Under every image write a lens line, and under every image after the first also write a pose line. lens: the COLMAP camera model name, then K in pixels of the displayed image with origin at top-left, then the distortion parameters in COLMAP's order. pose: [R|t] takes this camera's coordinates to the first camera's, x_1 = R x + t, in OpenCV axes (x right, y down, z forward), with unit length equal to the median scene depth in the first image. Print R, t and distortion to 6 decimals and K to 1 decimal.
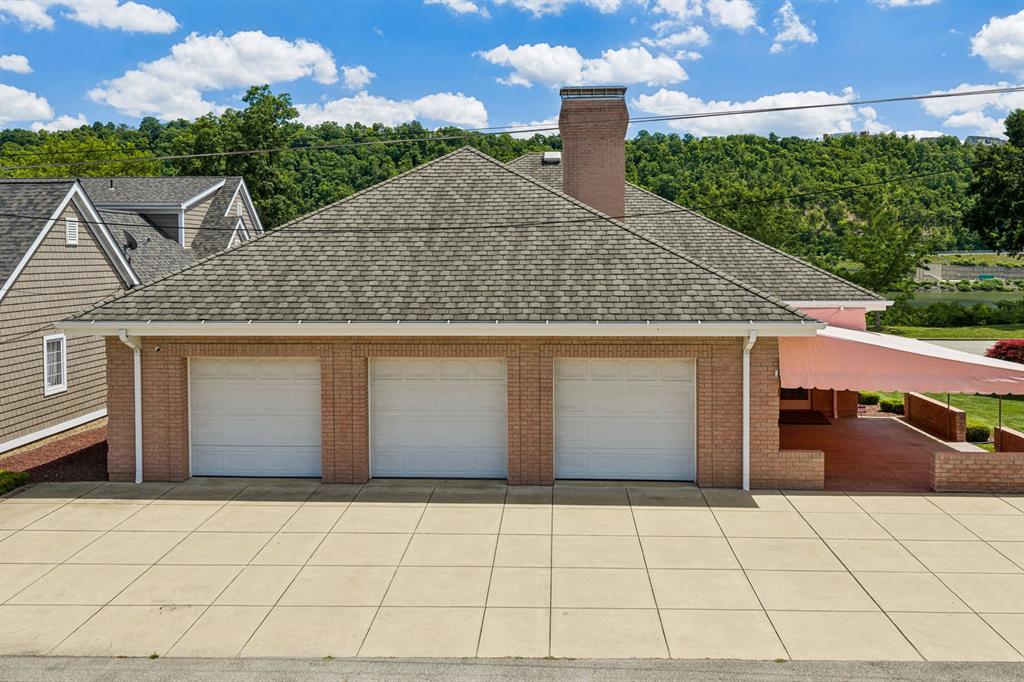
lens RADIAL K [[844.9, 0, 520.1], [0, 844.9, 266.1], [0, 0, 1]] dist [0.008799, -0.022715]
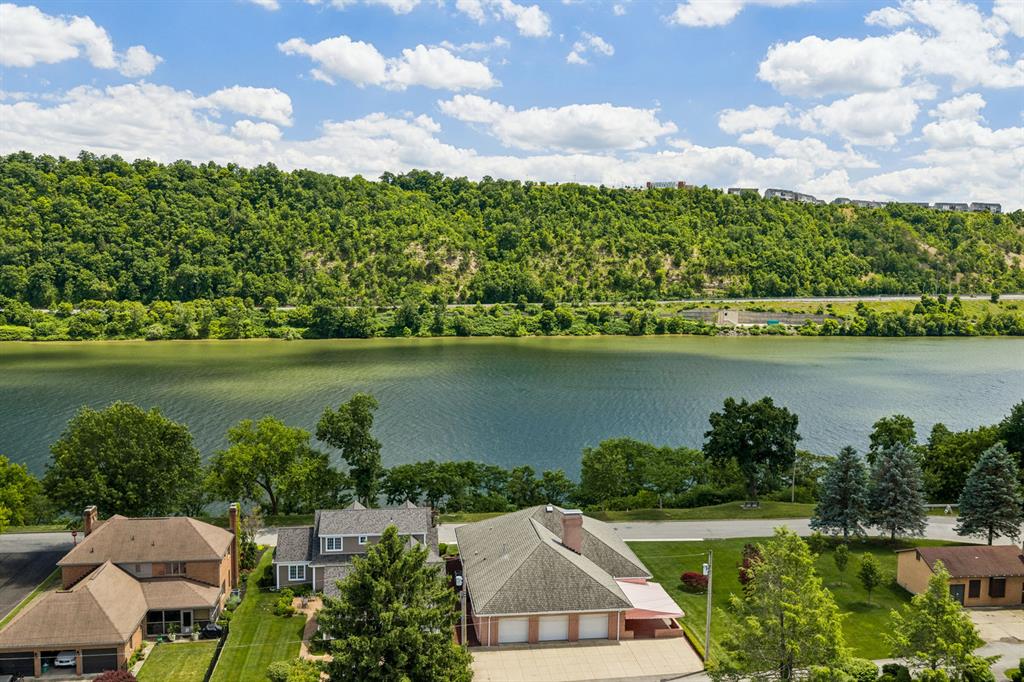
lens RADIAL K [[844.9, 0, 514.5], [0, 844.9, 341.6], [0, 0, 1]] dist [0.008799, -0.022715]
pose [[0.981309, 0.001575, 0.192433, -0.031923], [-0.017742, 0.996448, 0.082320, -0.046765], [-0.191619, -0.084195, 0.977851, -0.088913]]
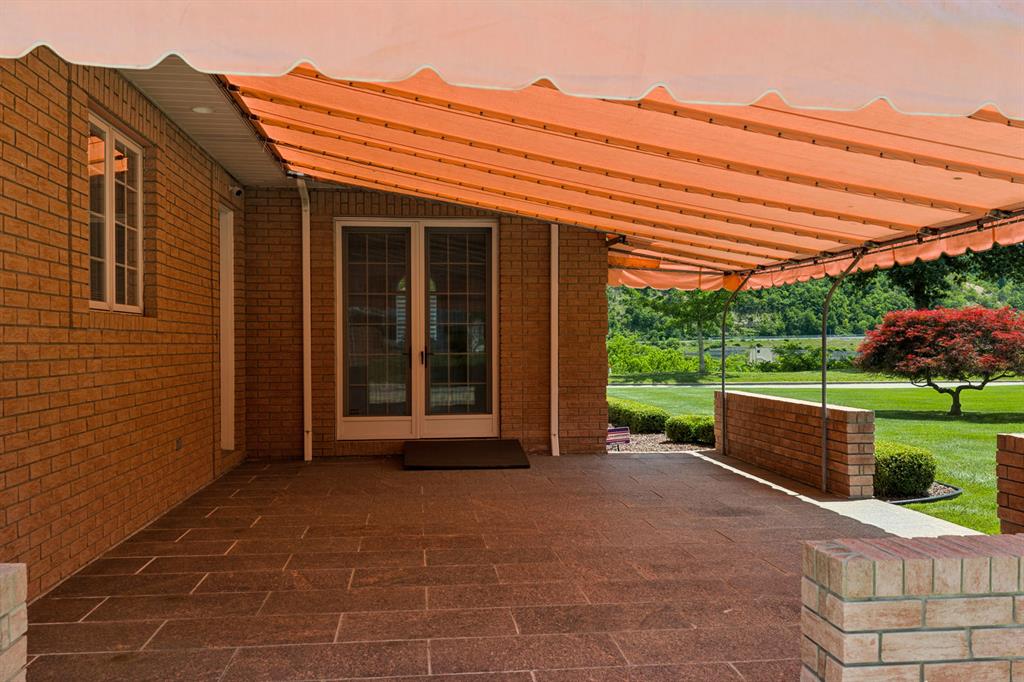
lens RADIAL K [[844.9, 0, 508.4], [0, 844.9, 341.1], [0, 0, 1]] dist [0.008799, -0.022715]
pose [[0.987193, -0.000242, 0.159531, 0.002295], [0.002286, 0.999918, -0.012631, 0.001039], [-0.159515, 0.012834, 0.987112, 0.004813]]
